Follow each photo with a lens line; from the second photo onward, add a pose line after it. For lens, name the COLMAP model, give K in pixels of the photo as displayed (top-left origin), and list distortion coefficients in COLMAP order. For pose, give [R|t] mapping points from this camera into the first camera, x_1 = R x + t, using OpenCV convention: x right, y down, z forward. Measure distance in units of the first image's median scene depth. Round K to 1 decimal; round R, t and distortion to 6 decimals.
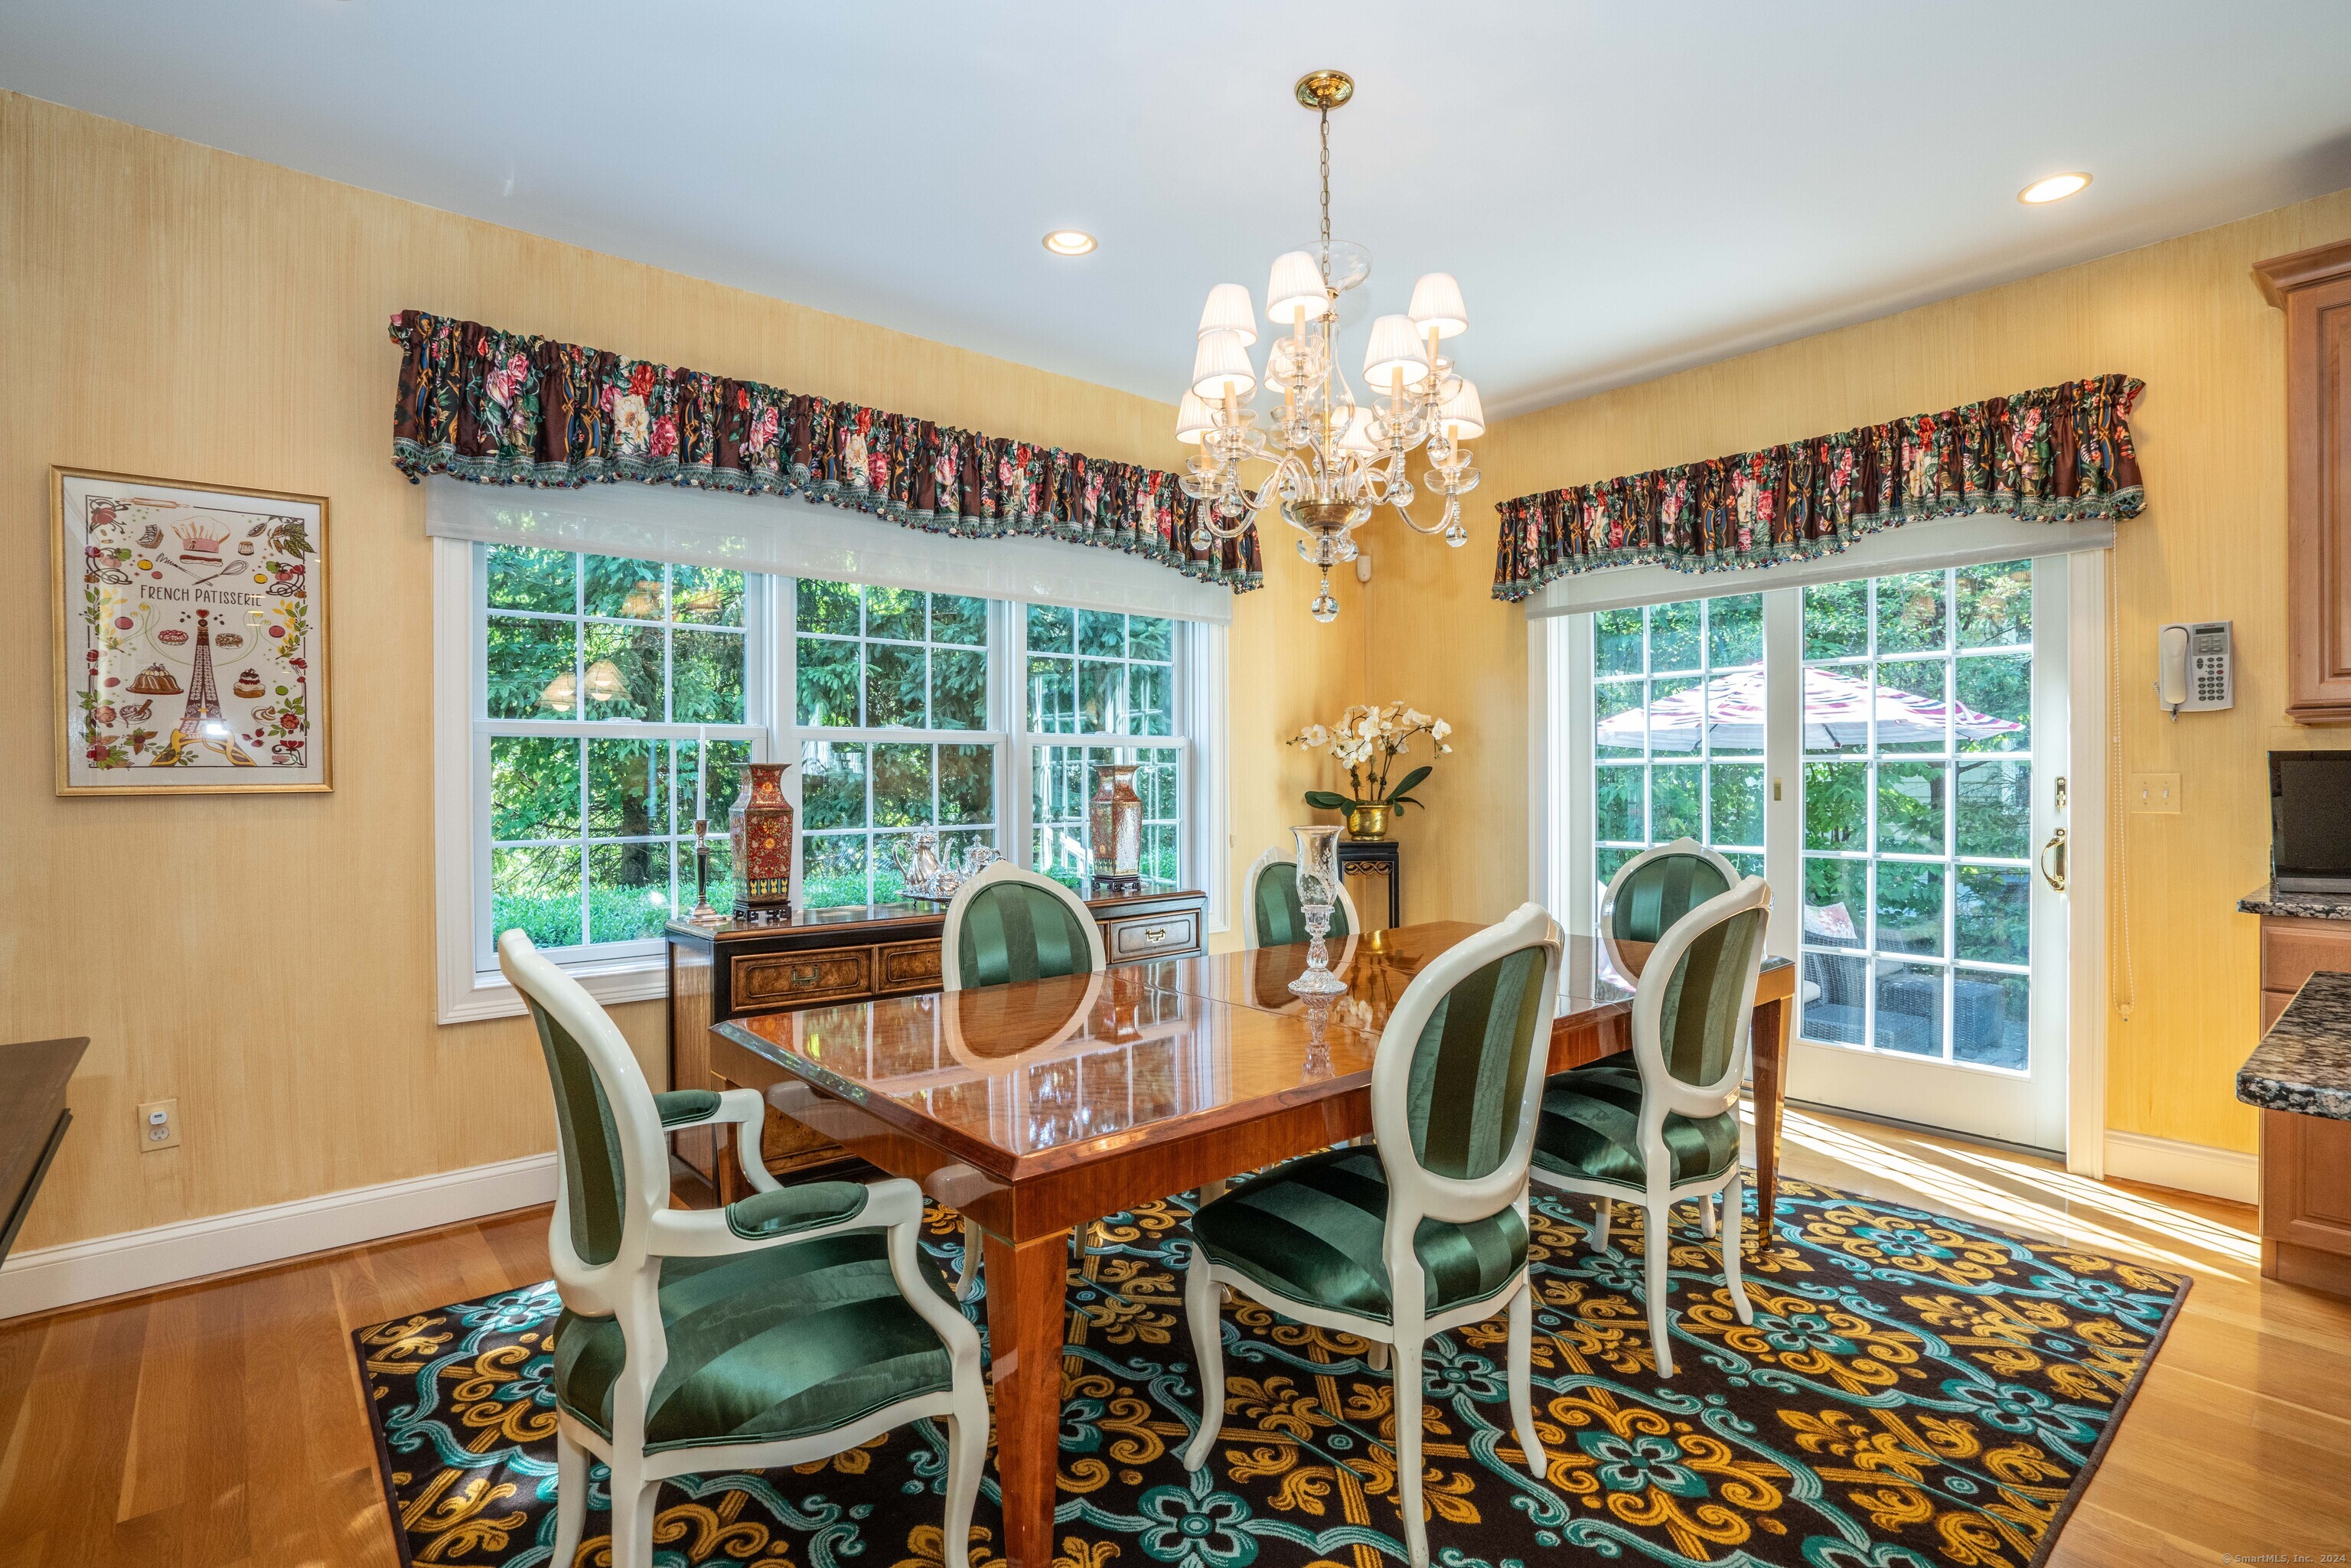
lens RADIAL K [[1159.0, 0, 1184.3], [0, 1159.0, 784.2], [0, 0, 1]] dist [-0.048261, 0.016995]
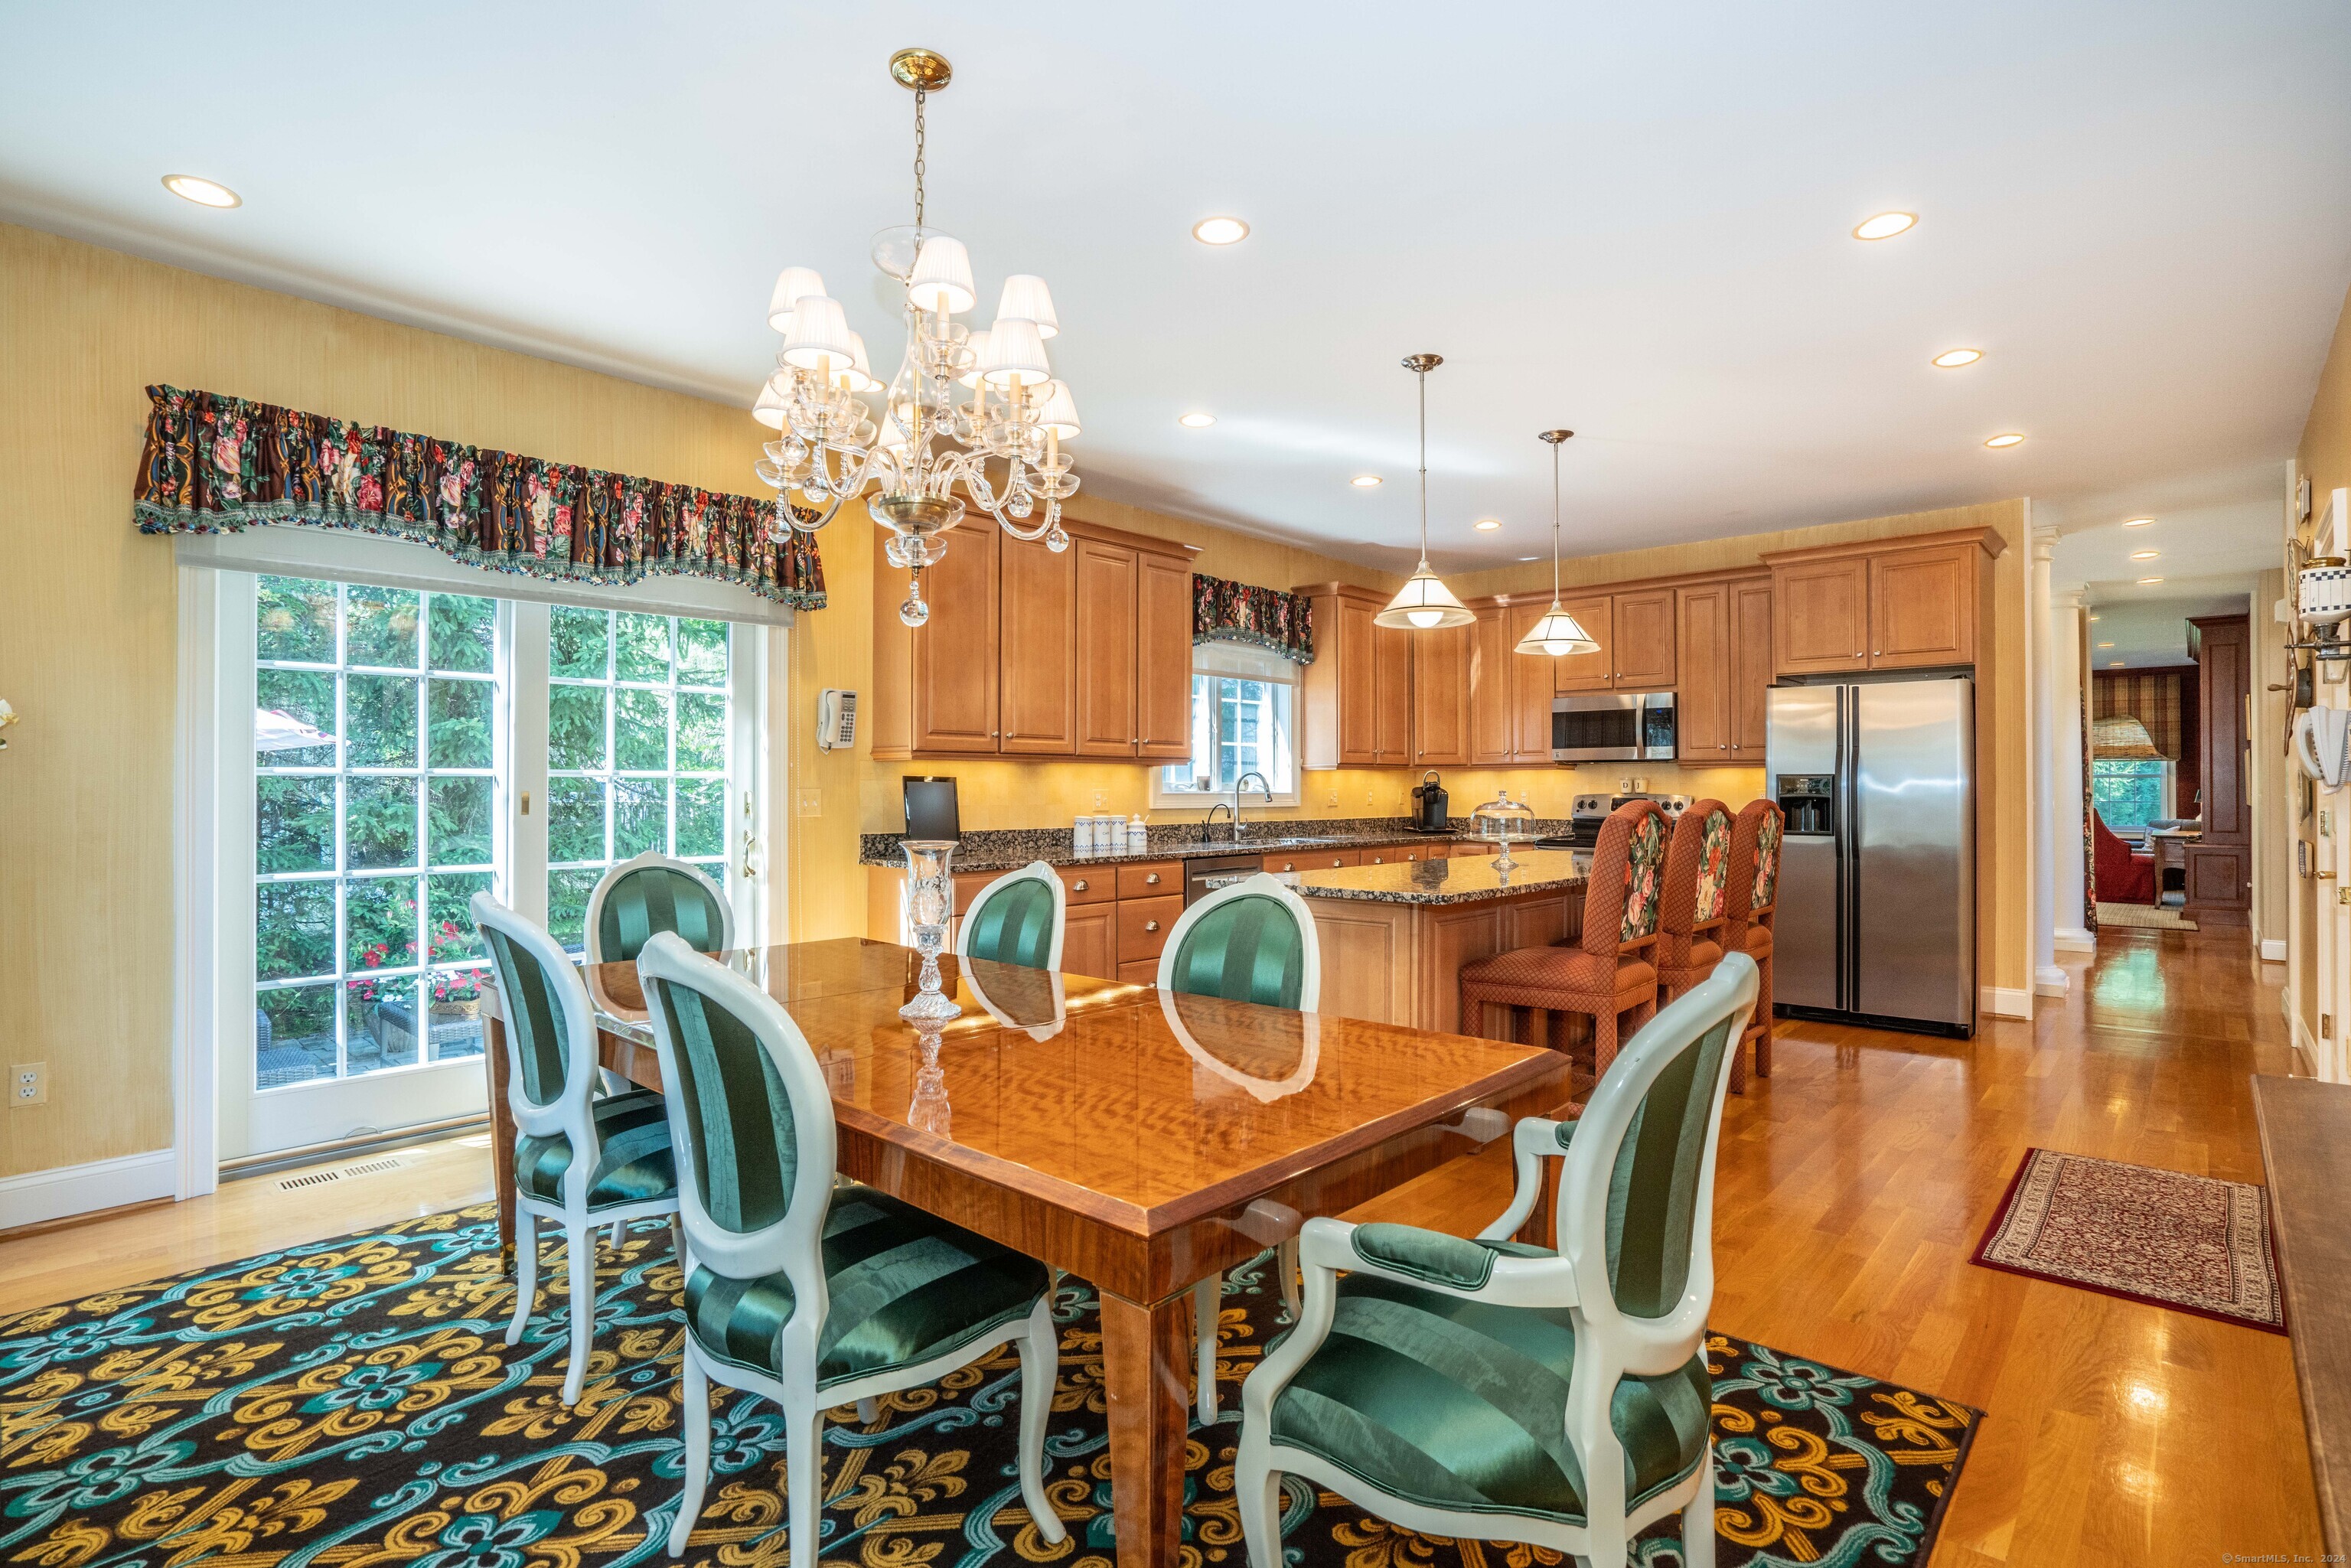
lens RADIAL K [[1159.0, 0, 1174.2], [0, 1159.0, 776.6], [0, 0, 1]] dist [-0.048261, 0.016995]
pose [[-0.129587, 0.014095, 0.991468, -0.709206], [0.007986, 0.999881, -0.013171, -0.001800], [-0.991536, 0.006211, -0.129684, 0.770747]]
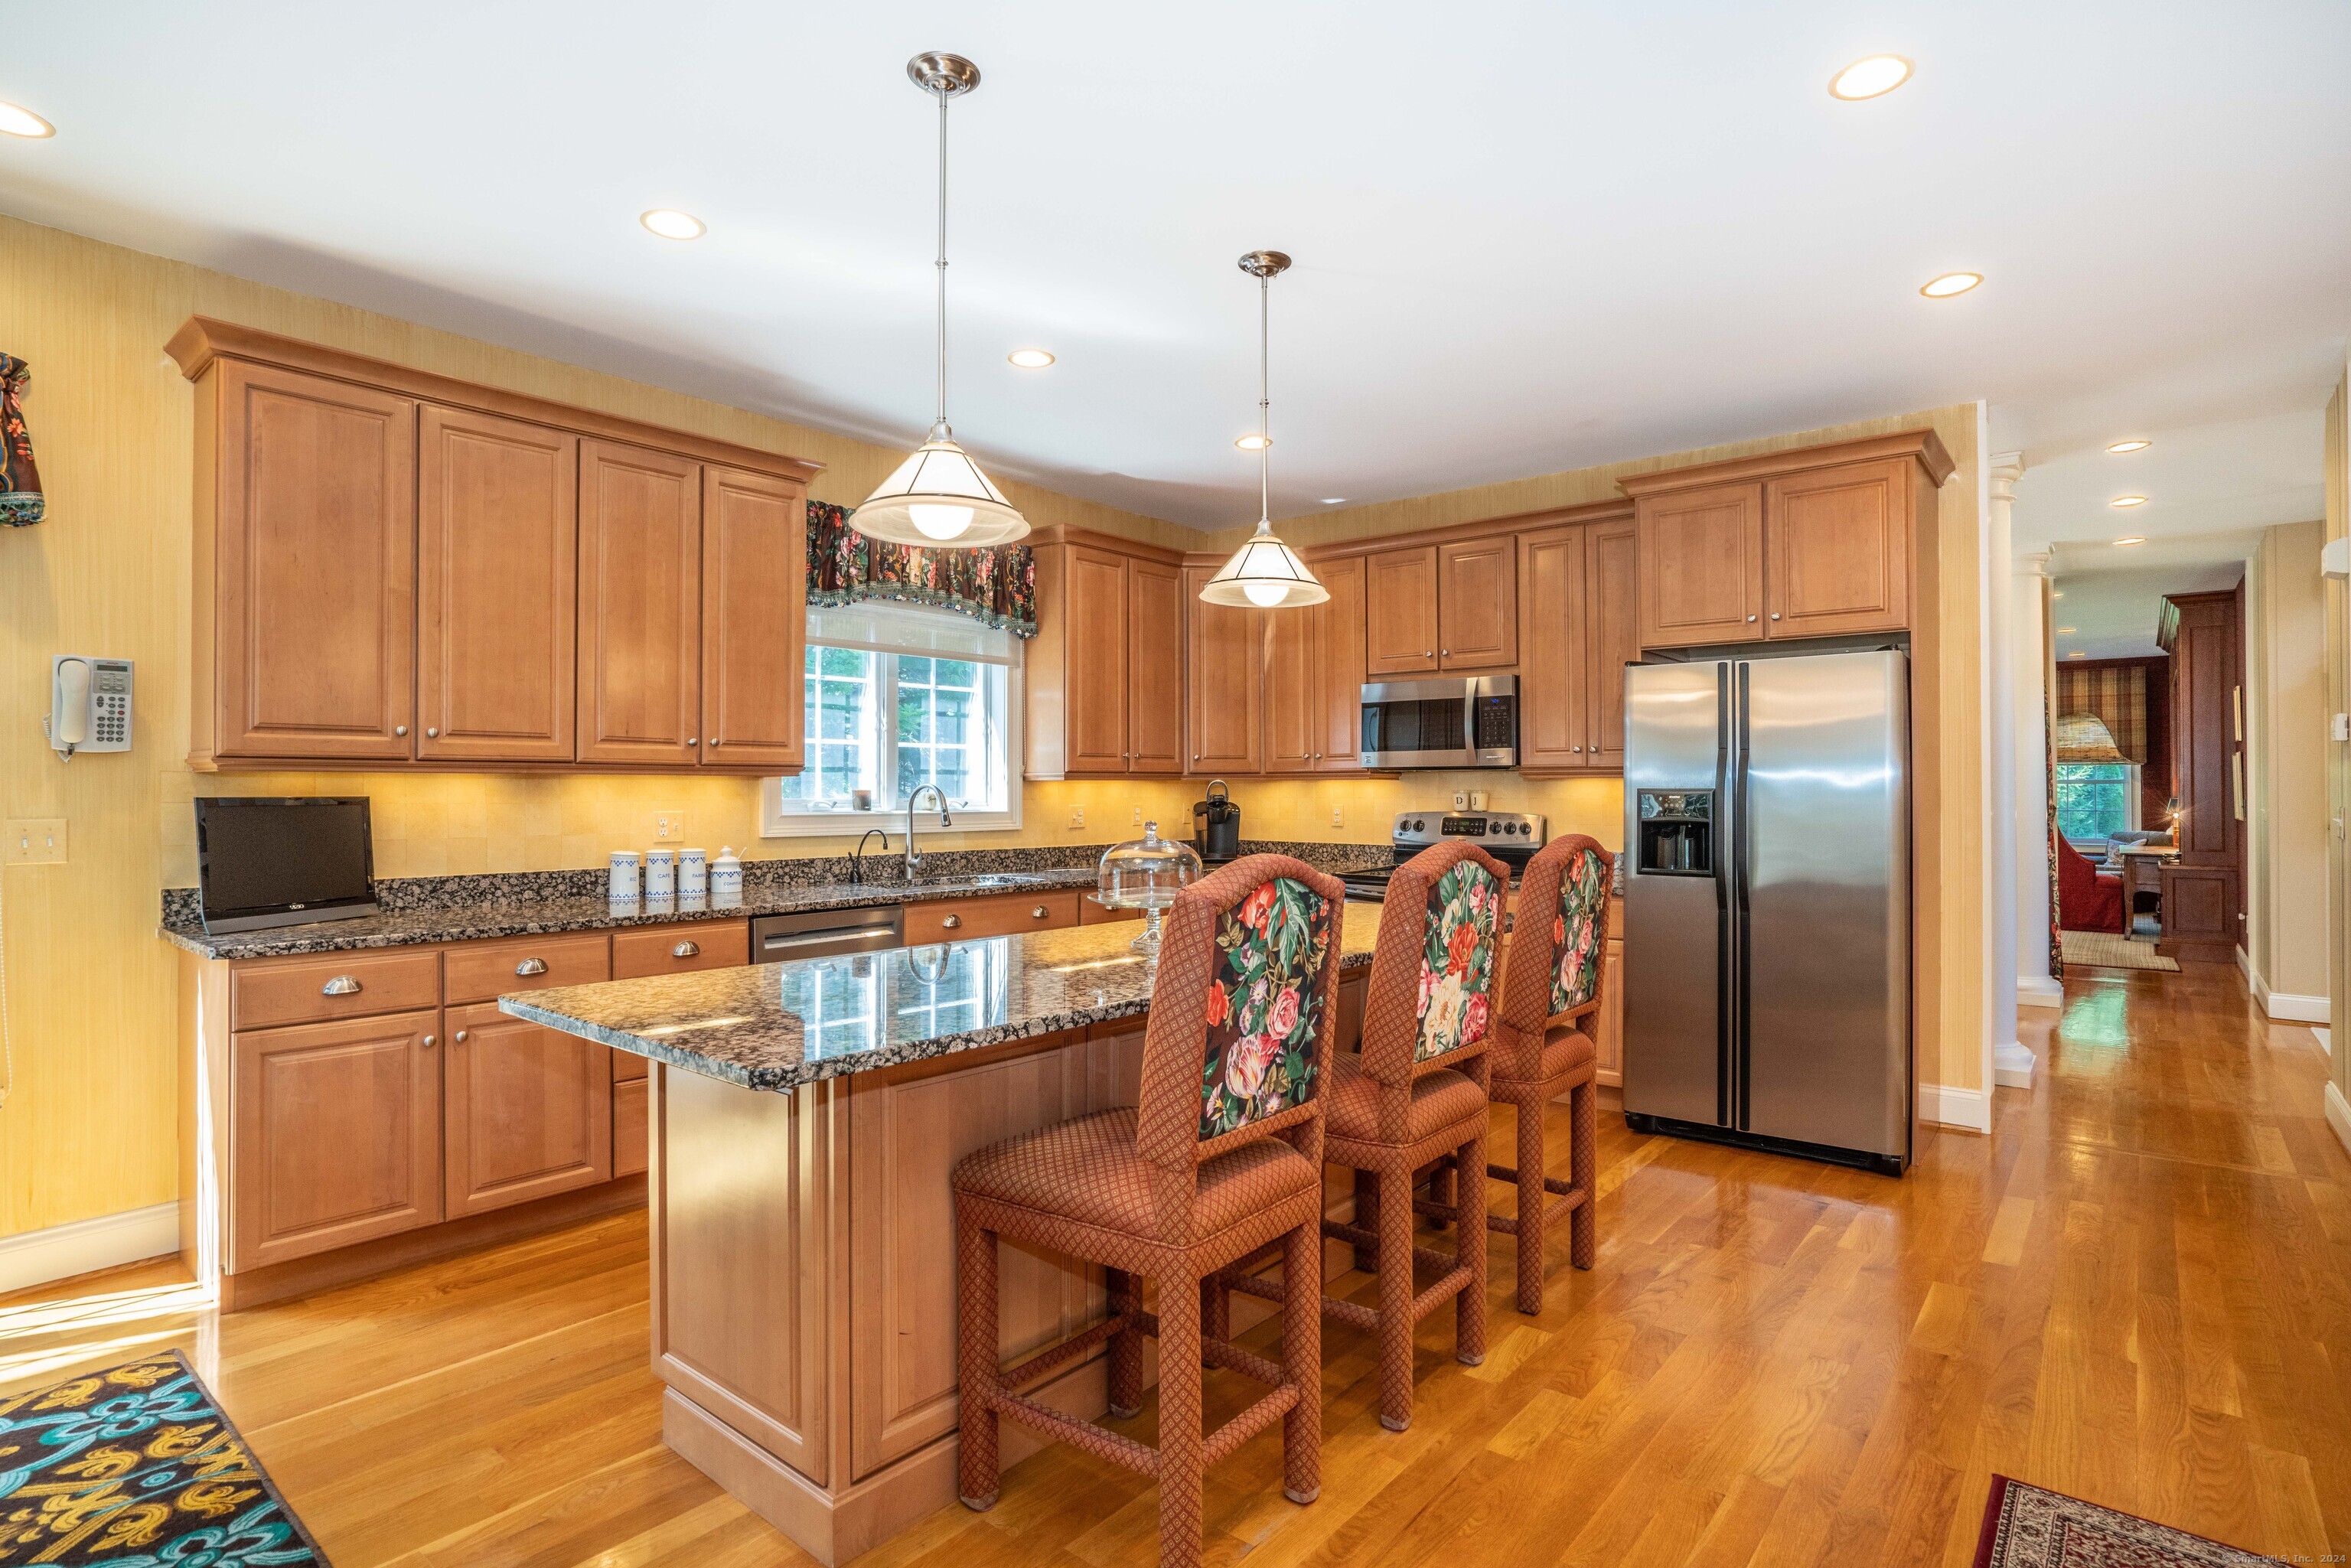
lens RADIAL K [[1159.0, 0, 1203.3], [0, 1159.0, 775.5], [0, 0, 1]] dist [-0.048261, 0.016995]
pose [[-0.177709, 0.016190, 0.983950, -0.178721], [0.009242, 0.999848, -0.014783, -0.023031], [-0.984040, 0.006467, -0.177831, 0.262443]]
